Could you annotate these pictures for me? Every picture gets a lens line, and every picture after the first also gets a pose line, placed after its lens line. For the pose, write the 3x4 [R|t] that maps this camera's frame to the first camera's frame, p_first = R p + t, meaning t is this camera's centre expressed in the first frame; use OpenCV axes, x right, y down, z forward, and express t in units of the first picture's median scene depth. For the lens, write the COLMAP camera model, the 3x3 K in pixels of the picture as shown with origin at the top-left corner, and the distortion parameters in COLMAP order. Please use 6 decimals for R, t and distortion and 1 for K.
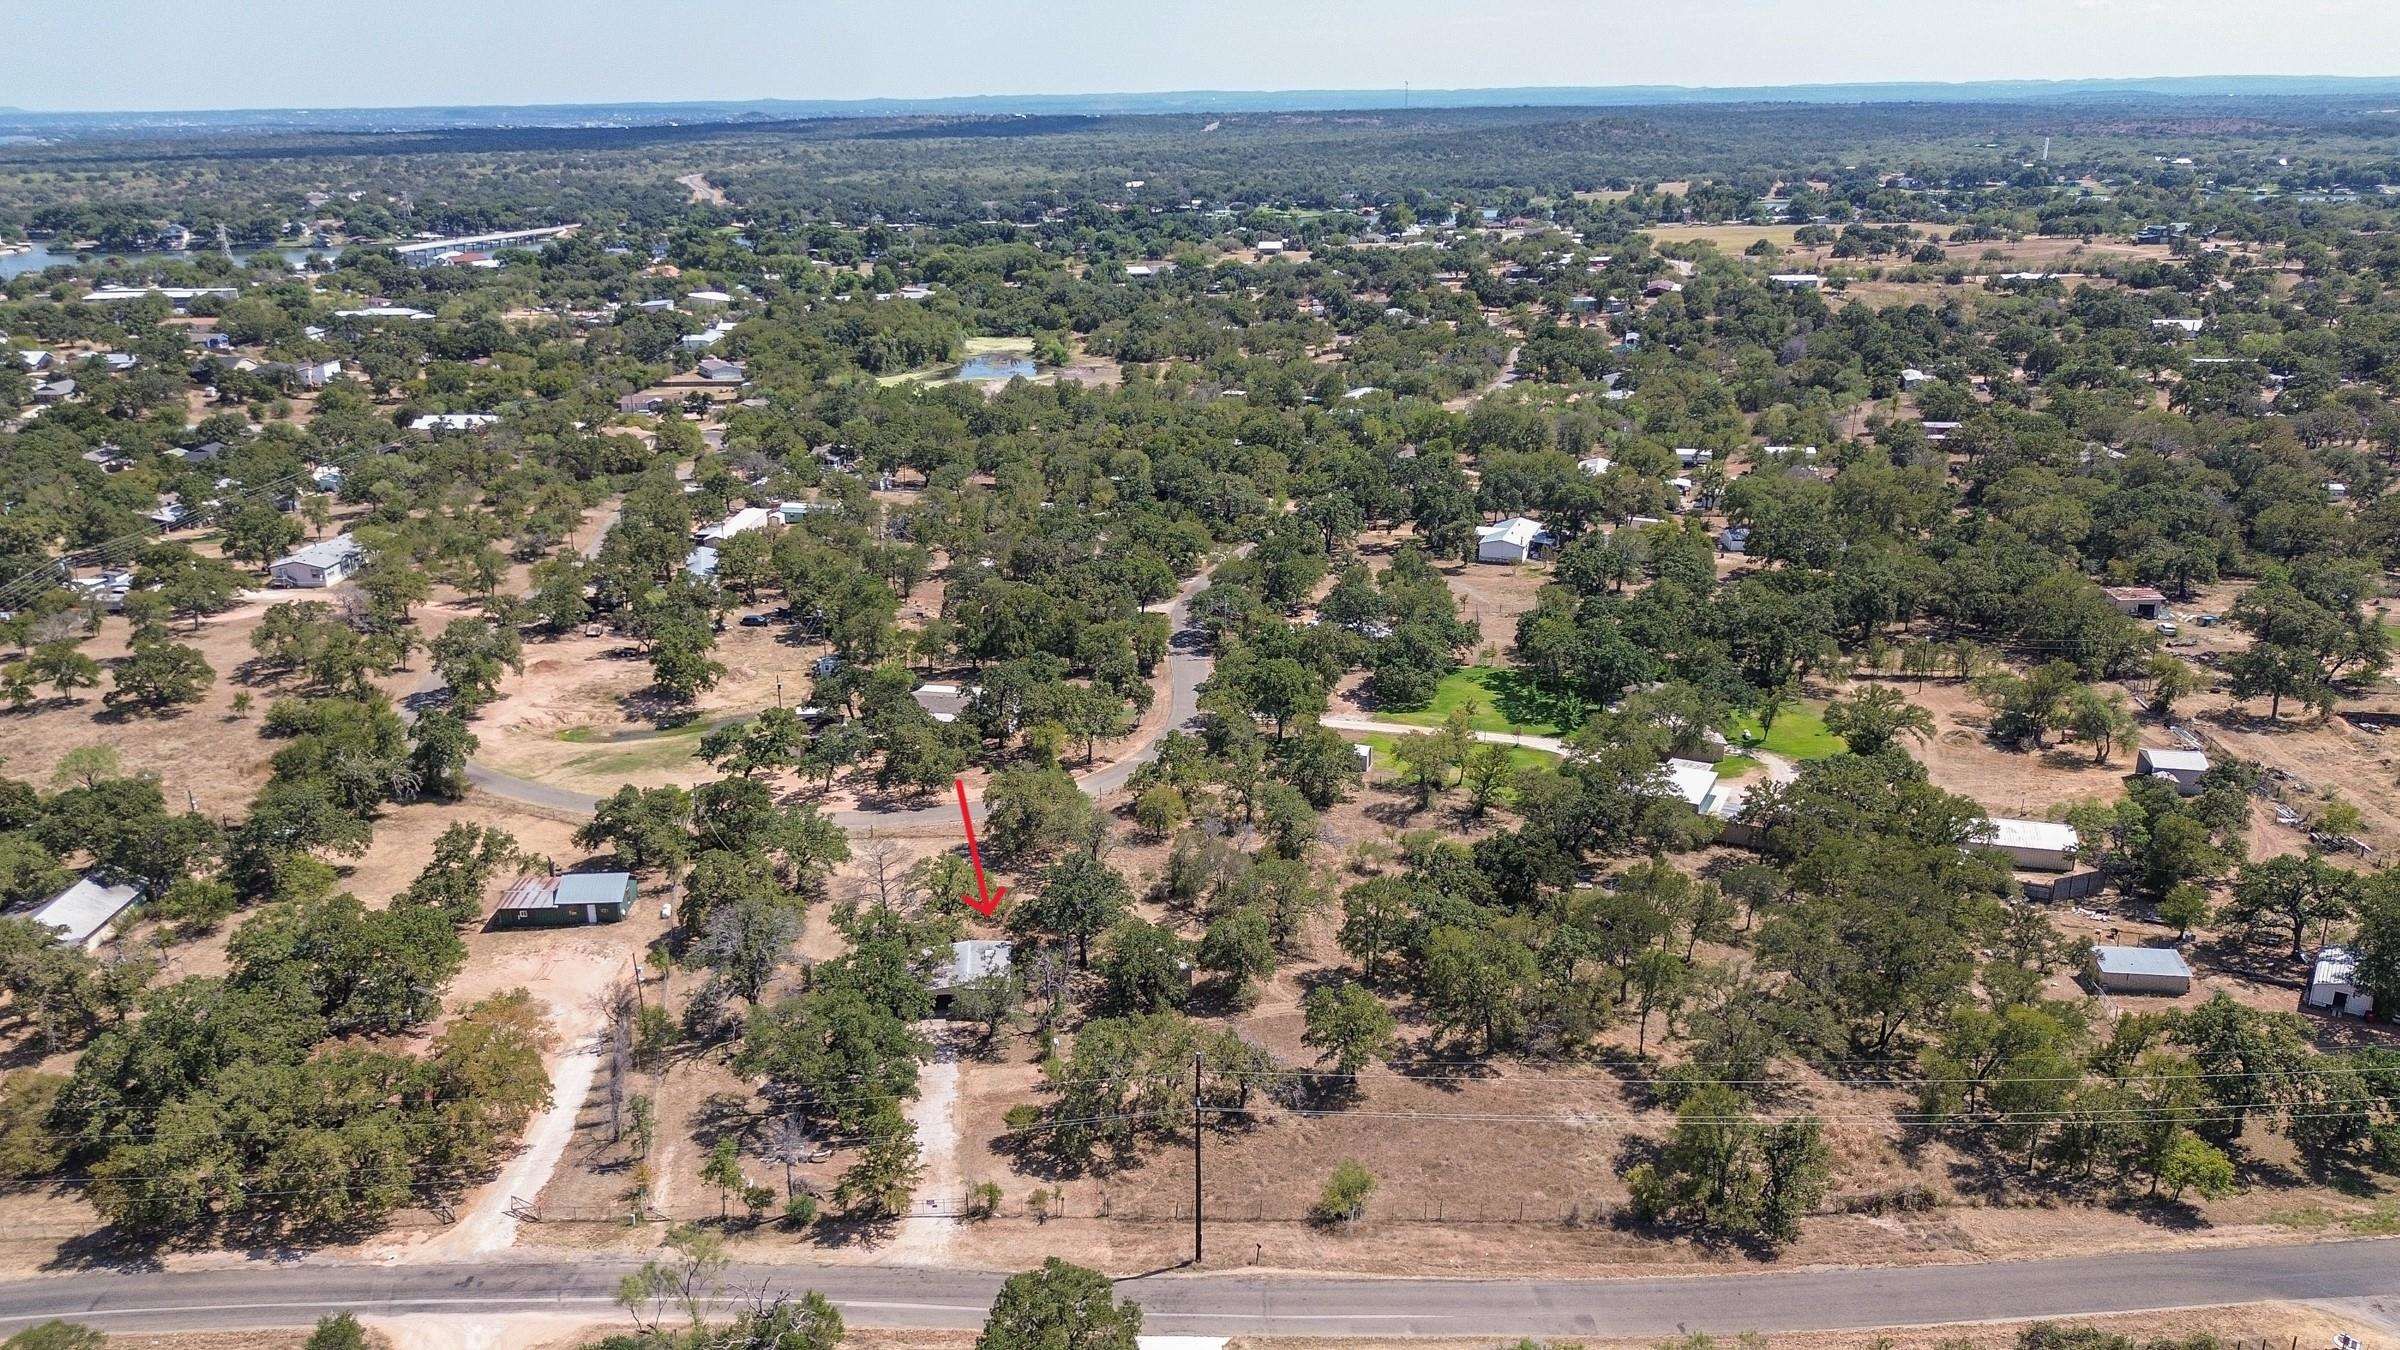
lens RADIAL K [[1709.9, 0, 1200.0], [0, 1709.9, 675.0], [0, 0, 1]] dist [0.060720, -0.065610]
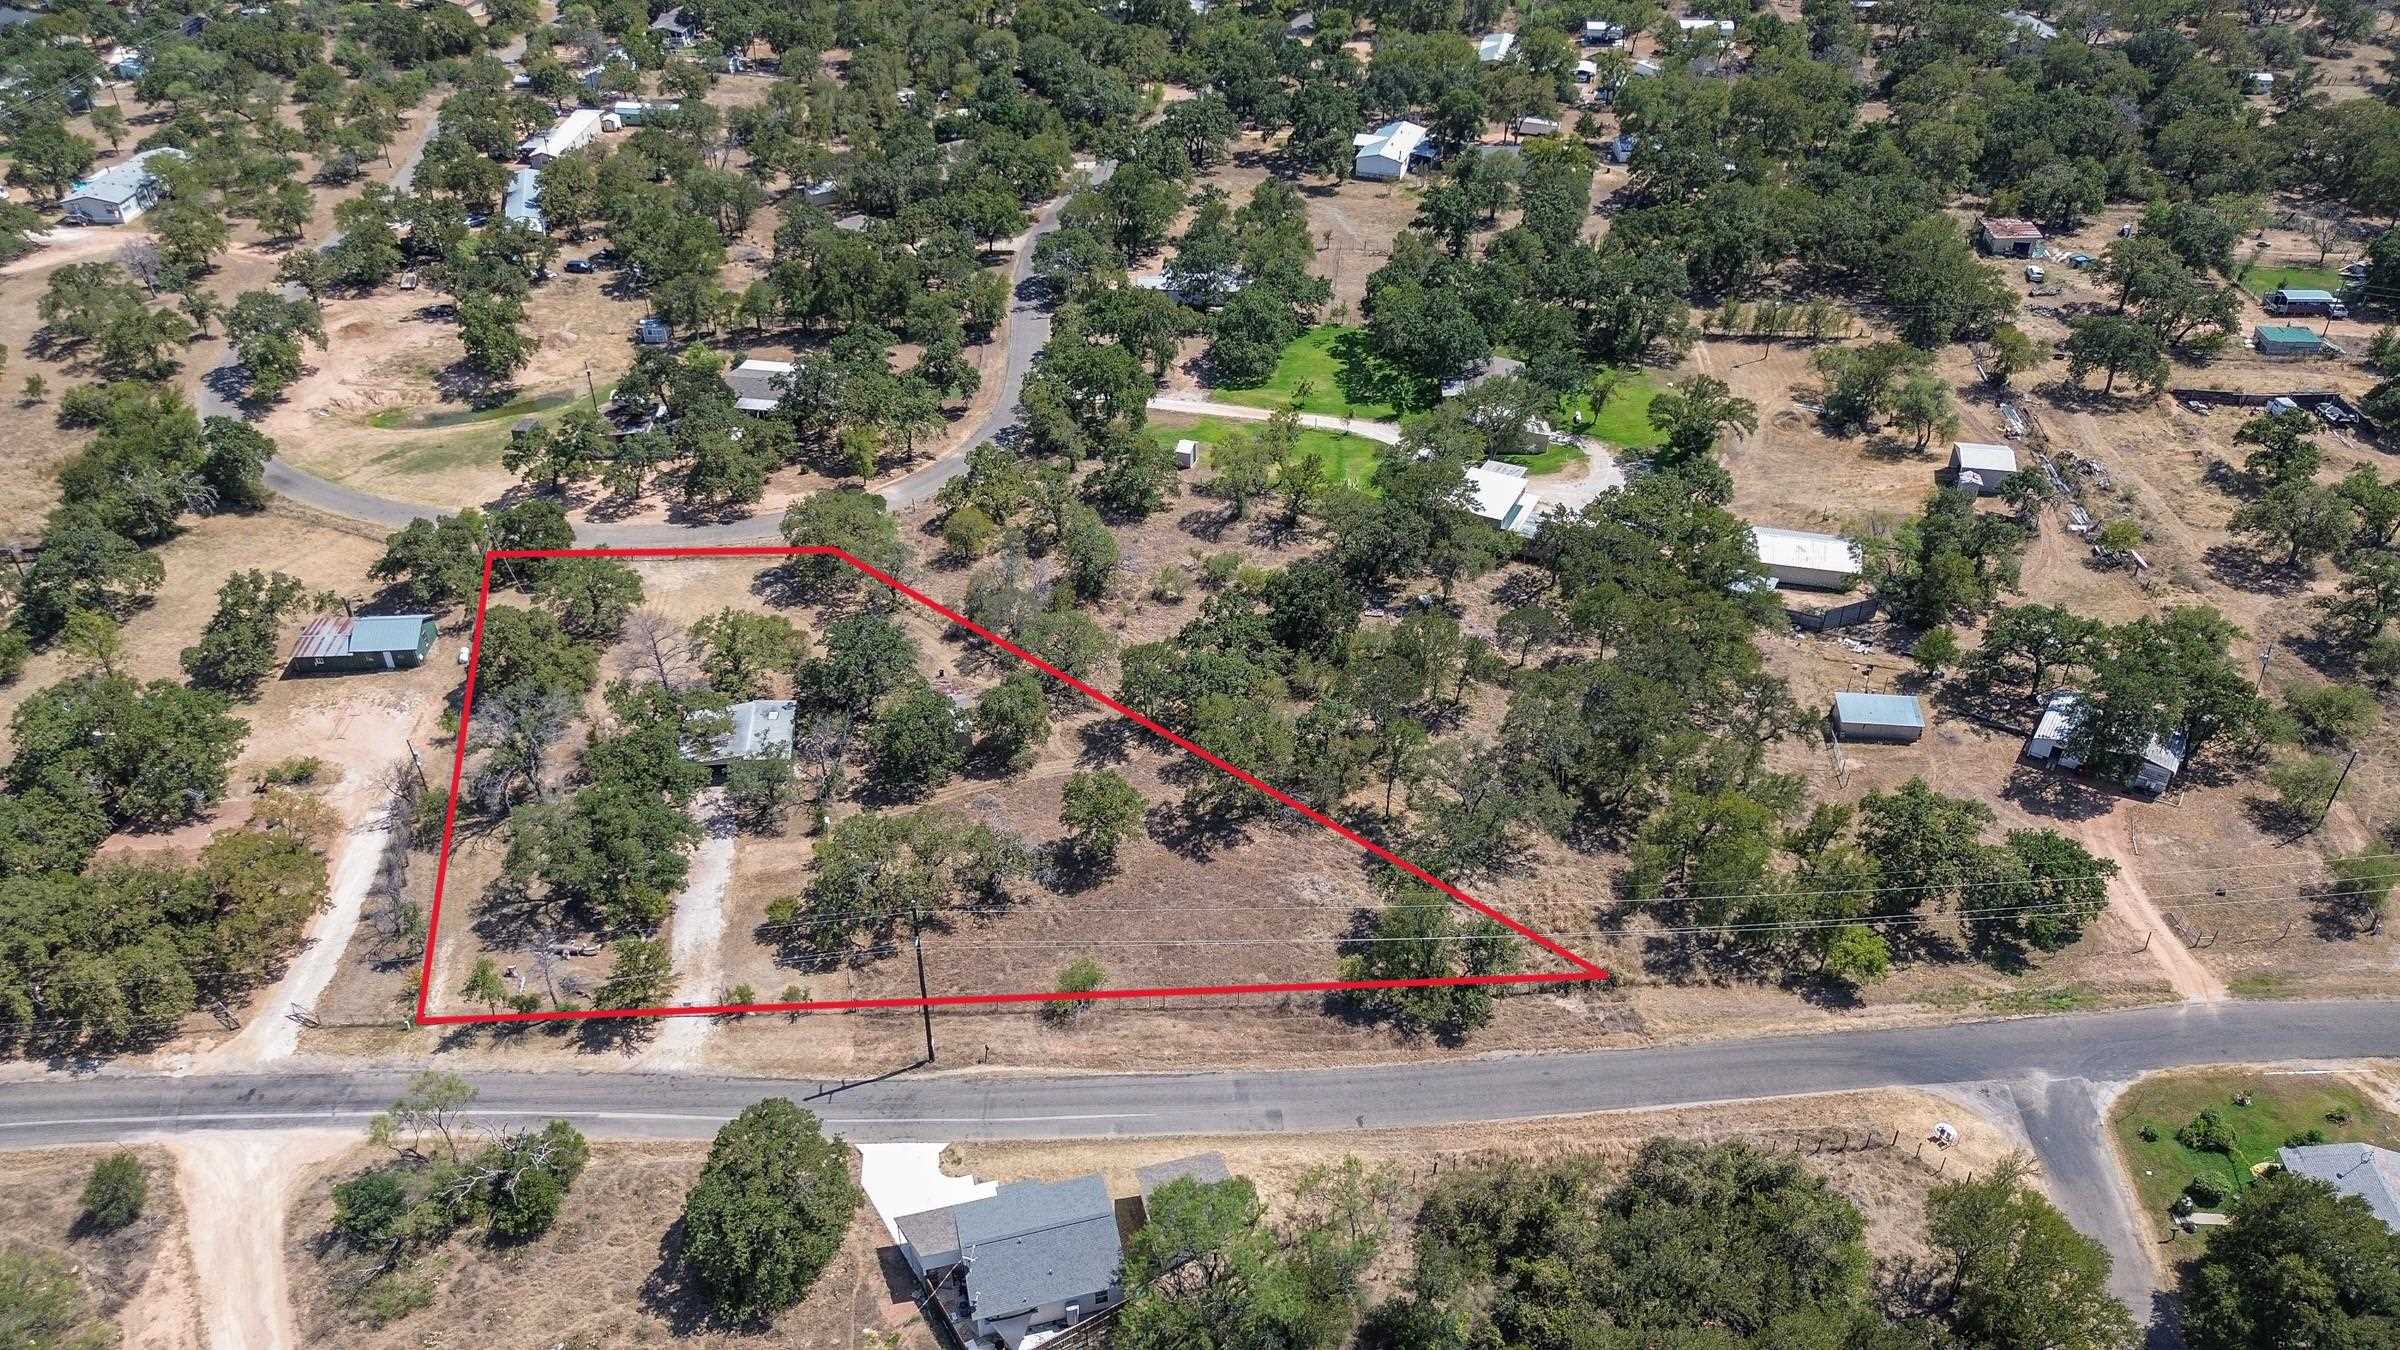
lens RADIAL K [[1709.9, 0, 1200.0], [0, 1709.9, 675.0], [0, 0, 1]] dist [0.060720, -0.065610]
pose [[0.999799, -0.008545, 0.018164, 0.093219], [0.002910, 0.957022, 0.290002, -0.129221], [-0.019861, -0.289890, 0.956854, 0.014473]]
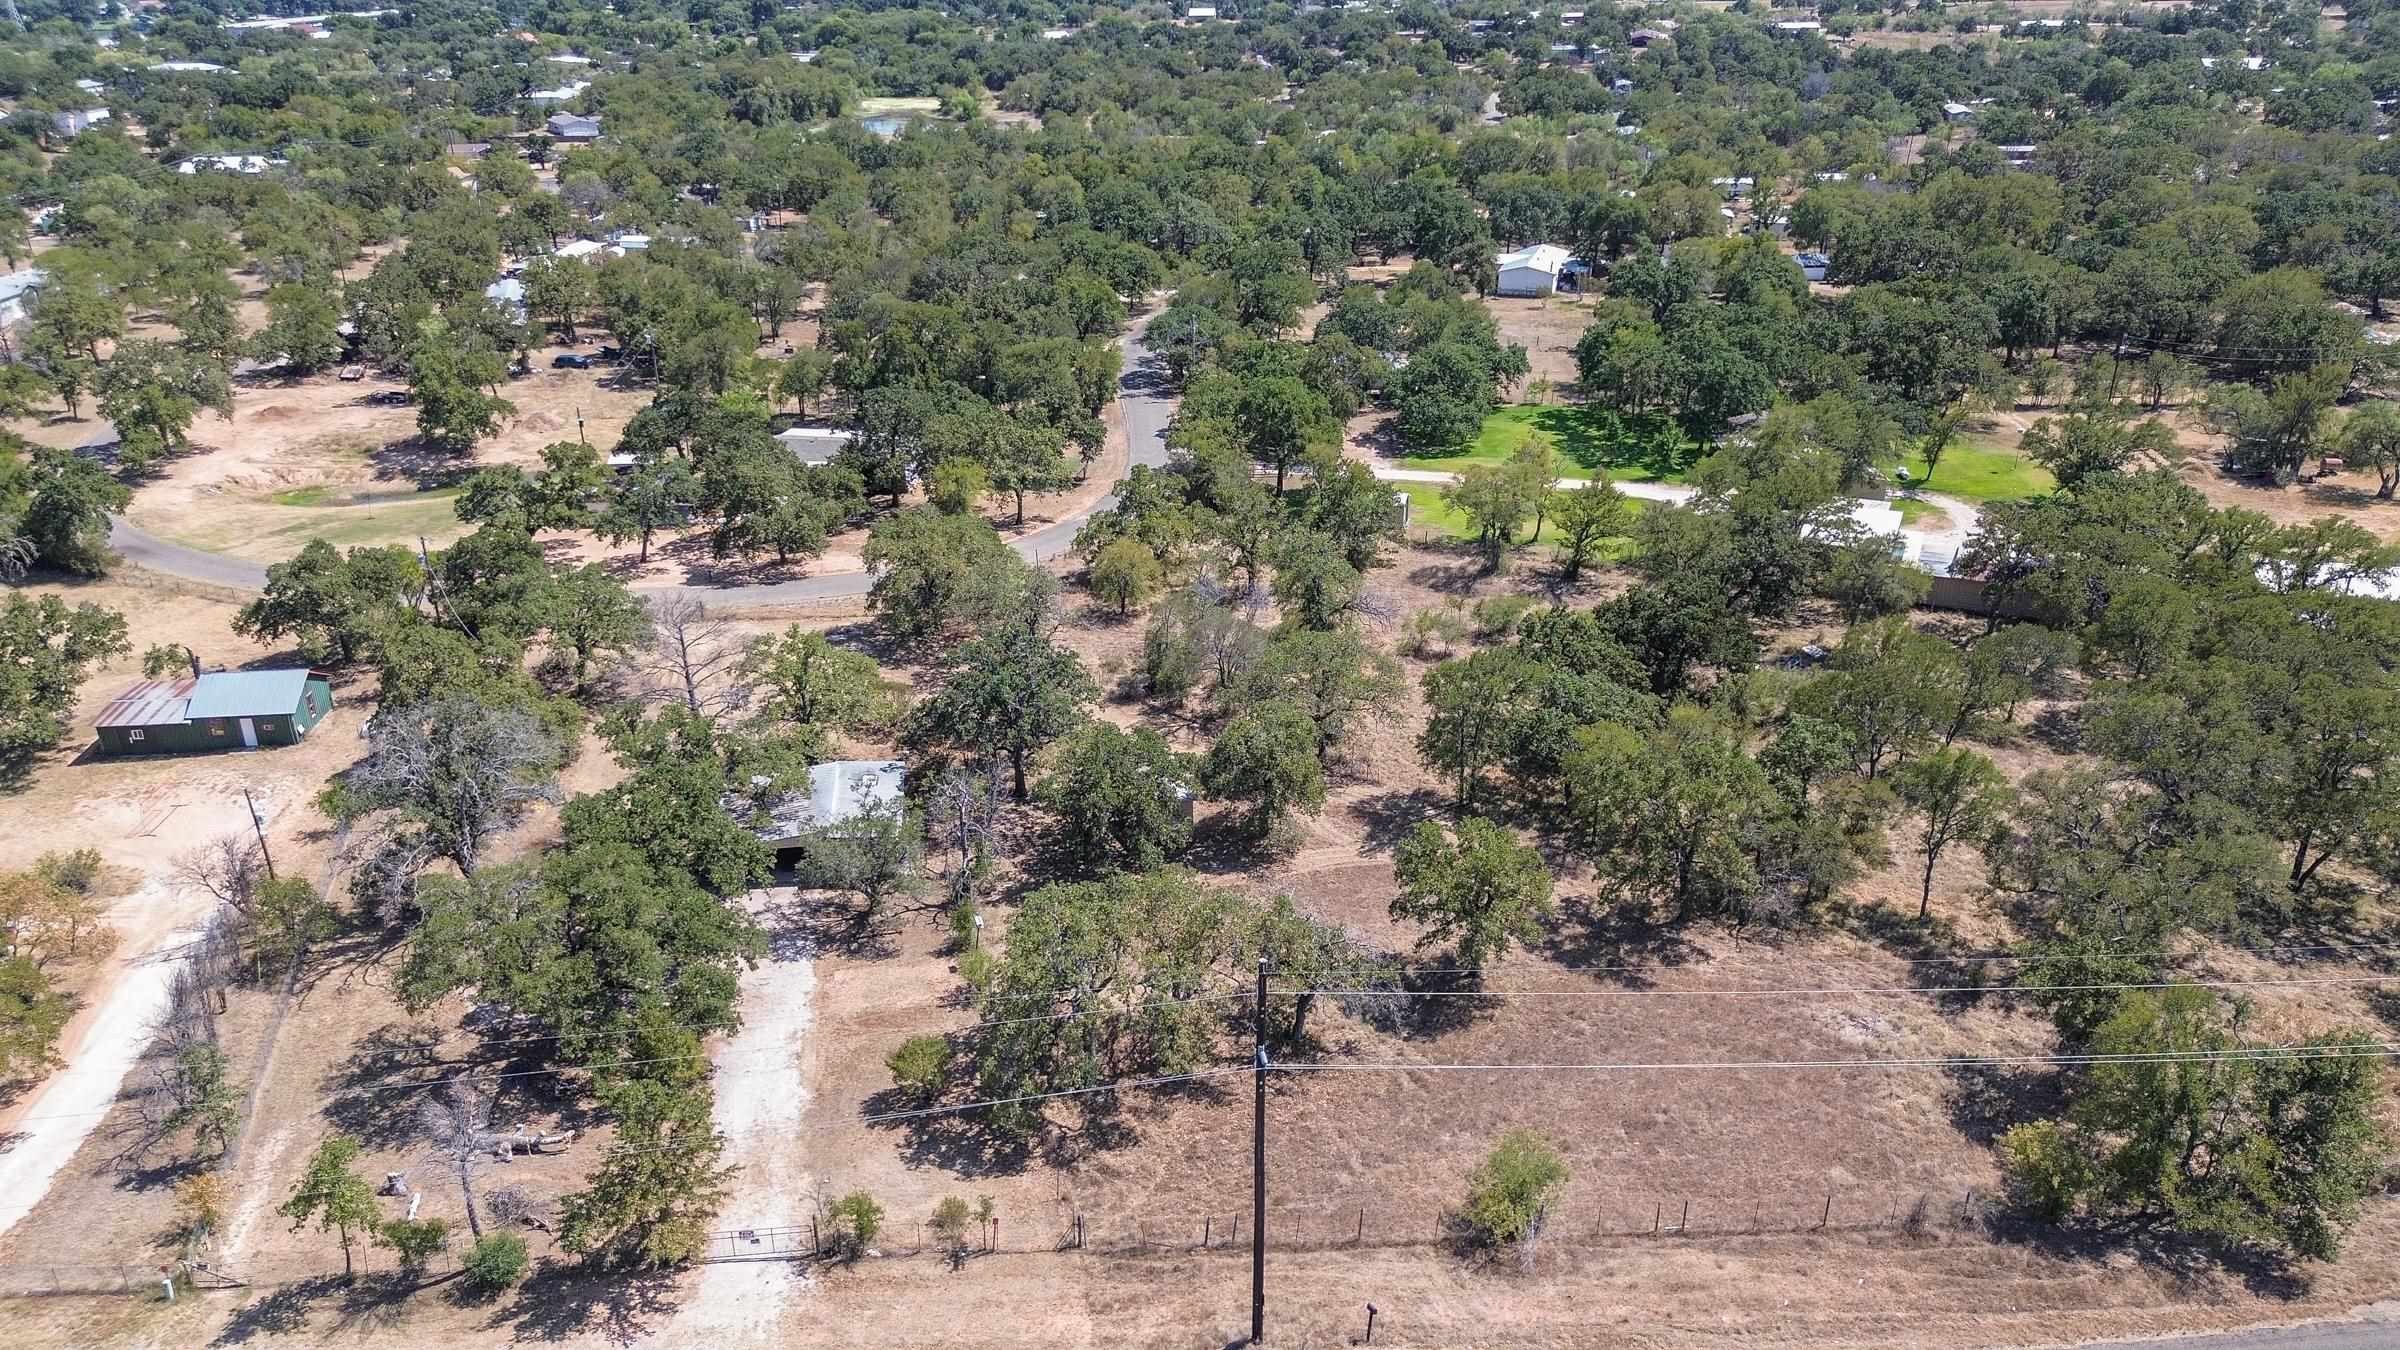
lens RADIAL K [[1709.9, 0, 1200.0], [0, 1709.9, 675.0], [0, 0, 1]] dist [0.060720, -0.065610]
pose [[0.998945, -0.018188, 0.042162, -0.022719], [0.014149, 0.995452, 0.094205, 0.054413], [-0.043684, -0.093509, 0.994660, 0.305491]]
